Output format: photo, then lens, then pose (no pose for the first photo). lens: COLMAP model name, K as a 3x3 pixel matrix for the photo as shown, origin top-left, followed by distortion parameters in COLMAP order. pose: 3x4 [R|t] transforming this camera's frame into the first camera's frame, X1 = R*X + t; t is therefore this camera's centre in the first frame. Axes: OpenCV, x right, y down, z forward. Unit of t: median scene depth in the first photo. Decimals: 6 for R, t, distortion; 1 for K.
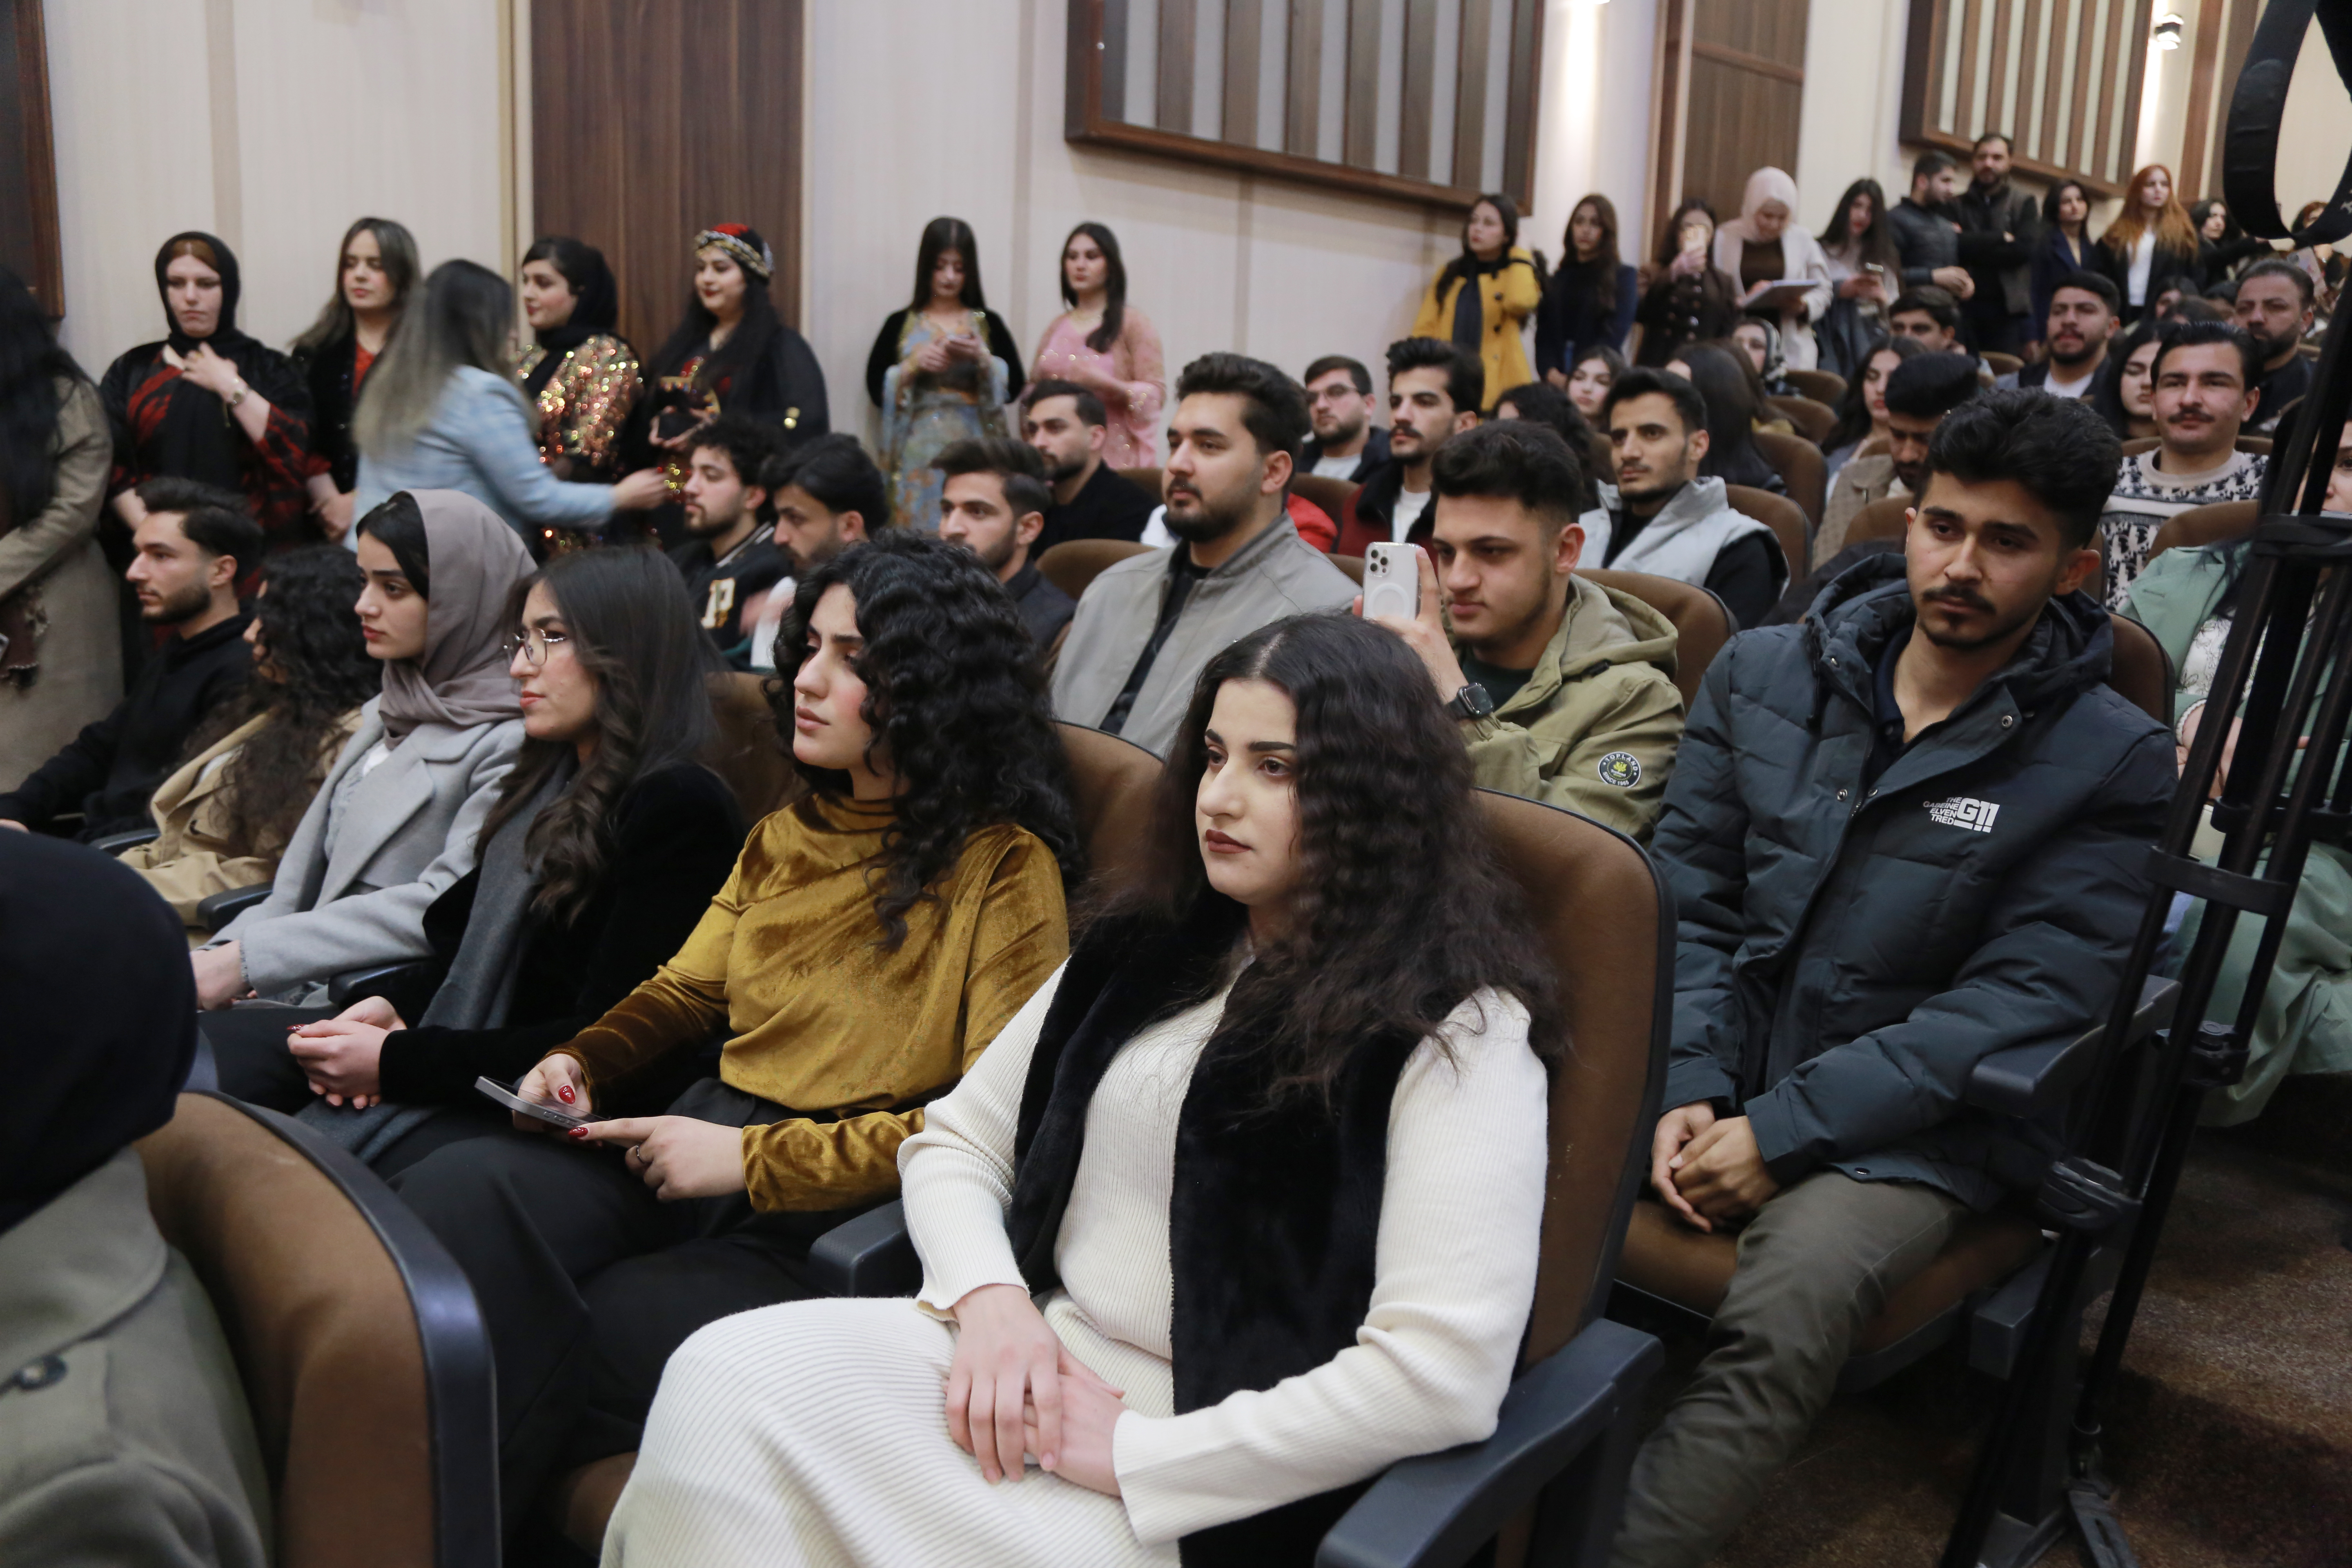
lens RADIAL K [[1709.9, 0, 1281.2], [0, 1709.9, 782.8], [0, 0, 1]] dist [-0.007938, 0.001545]
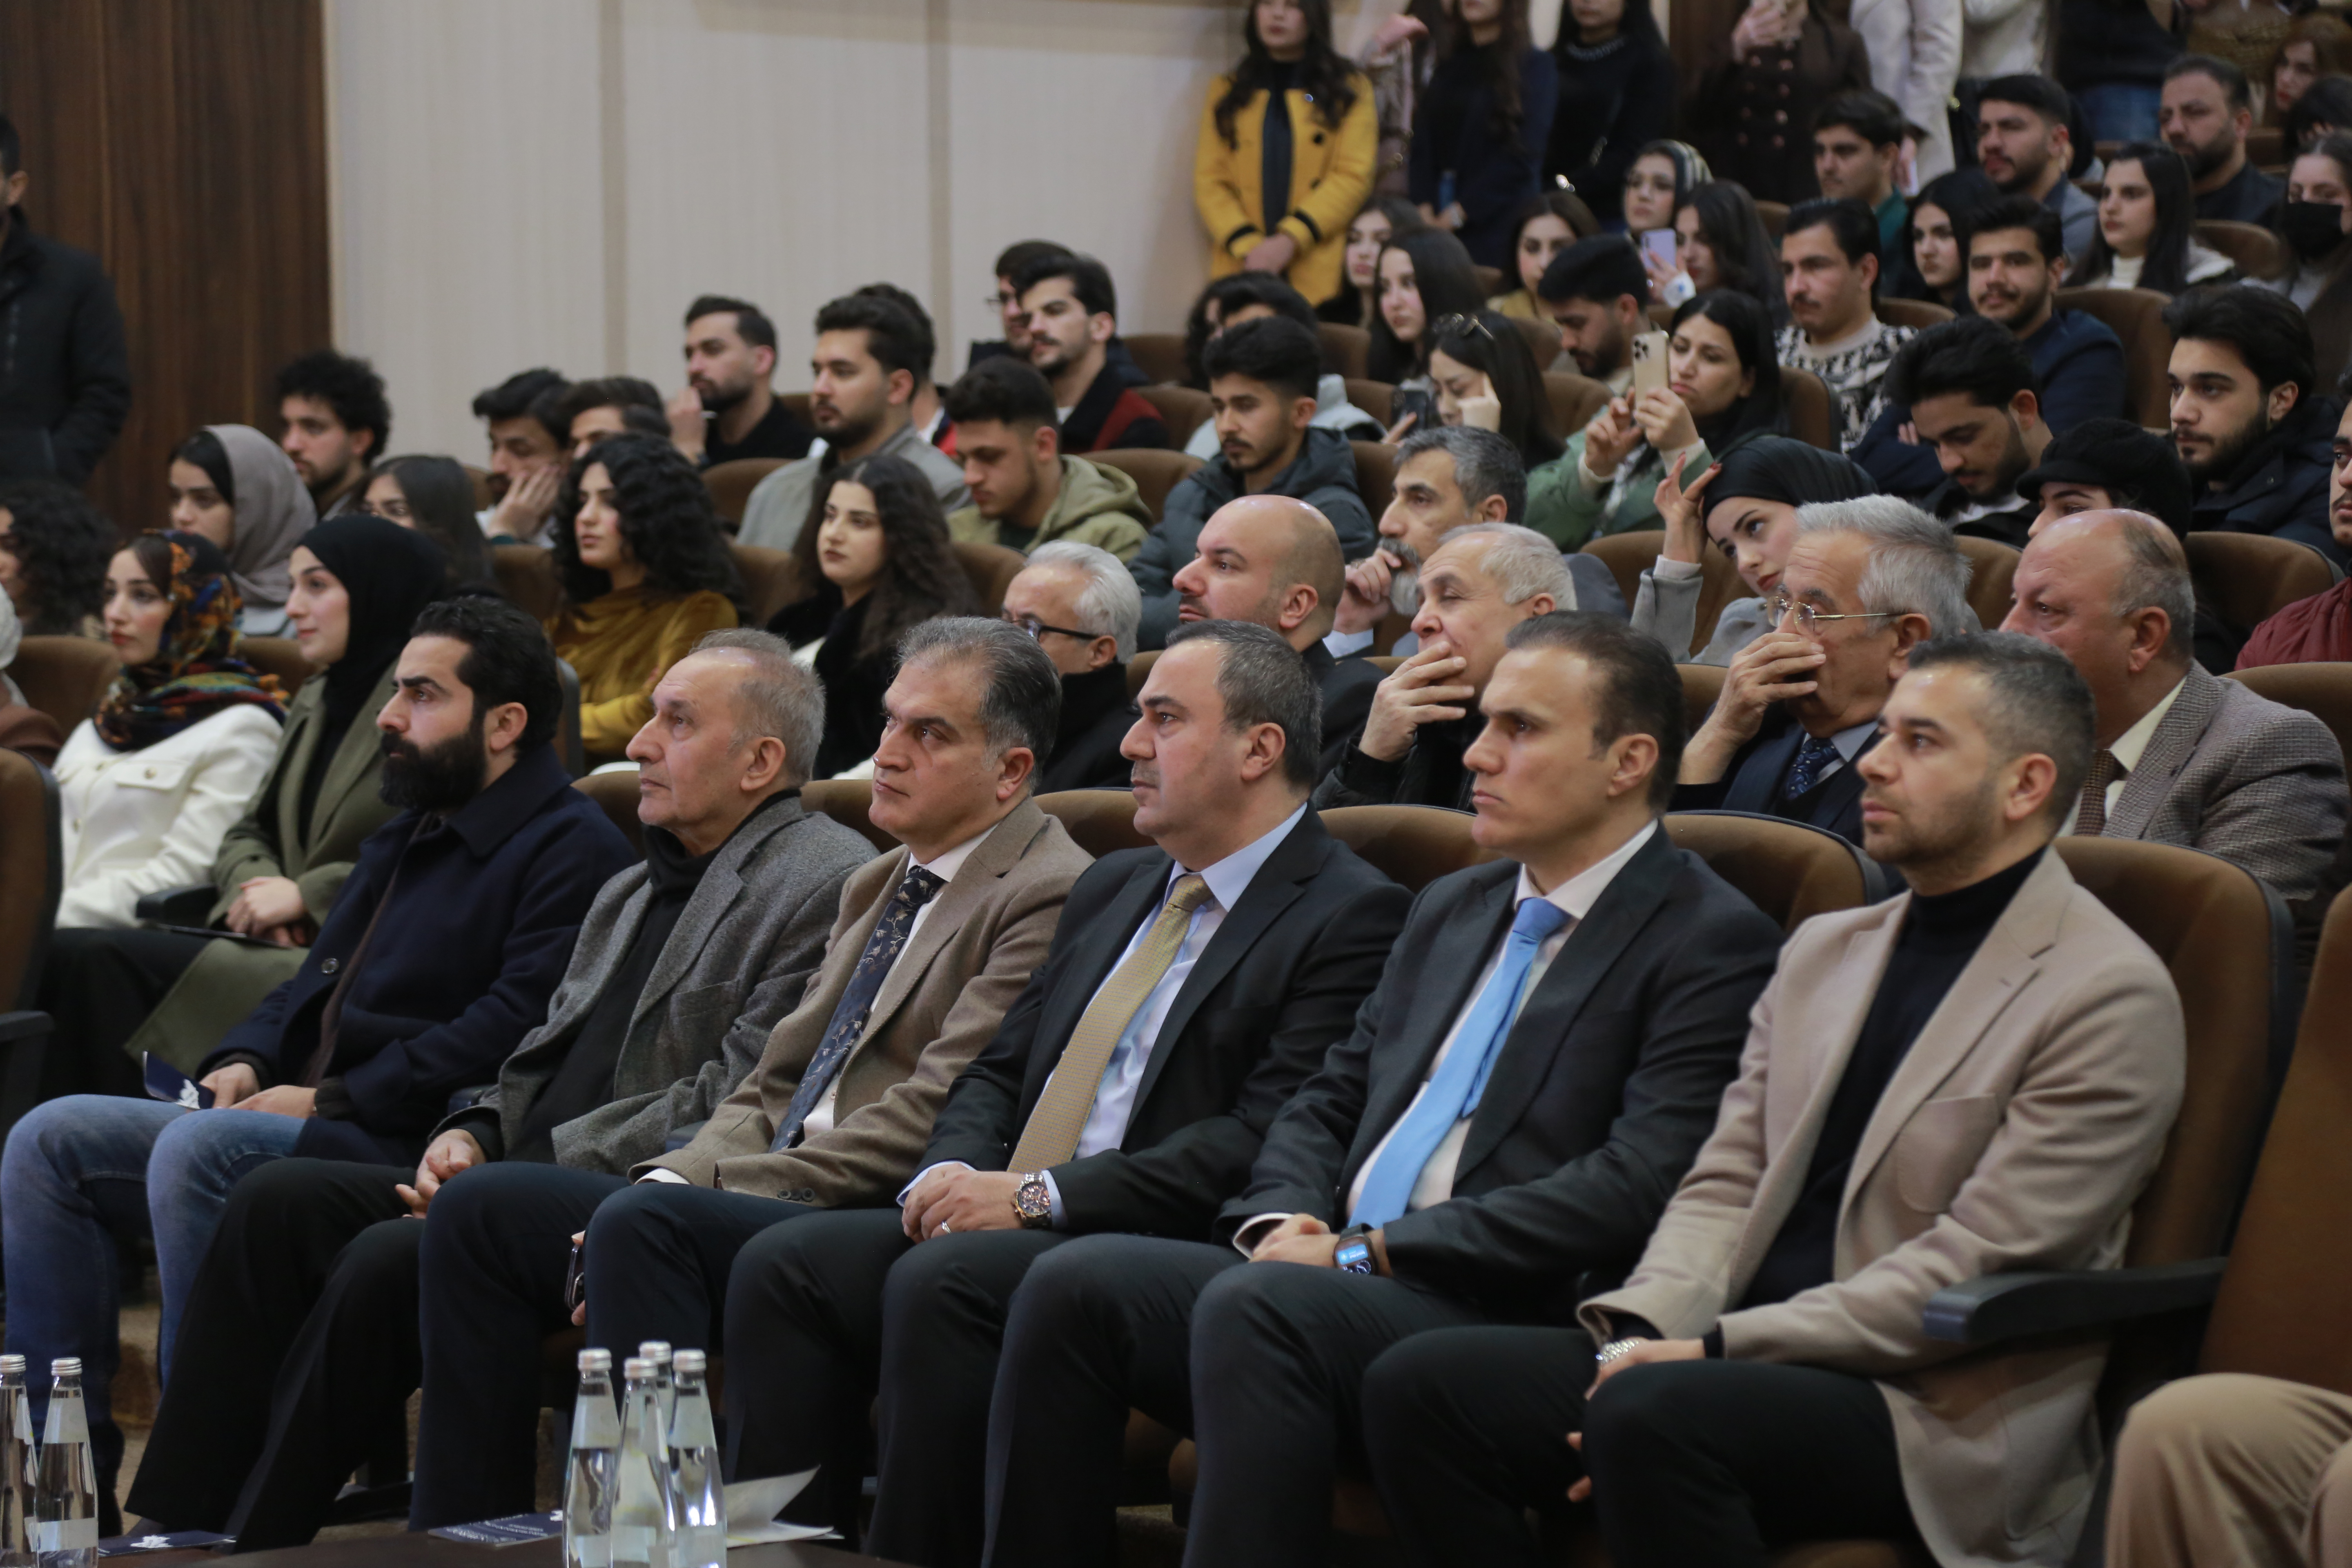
lens RADIAL K [[6716.7, 0, 1182.9], [0, 6716.7, 777.9], [0, 0, 1]] dist [0.683498, 0.000000]
pose [[0.998420, -0.047568, -0.029898, 0.277381], [0.043325, 0.990654, -0.129332, 0.618616], [0.035770, 0.127832, 0.991151, -3.153477]]
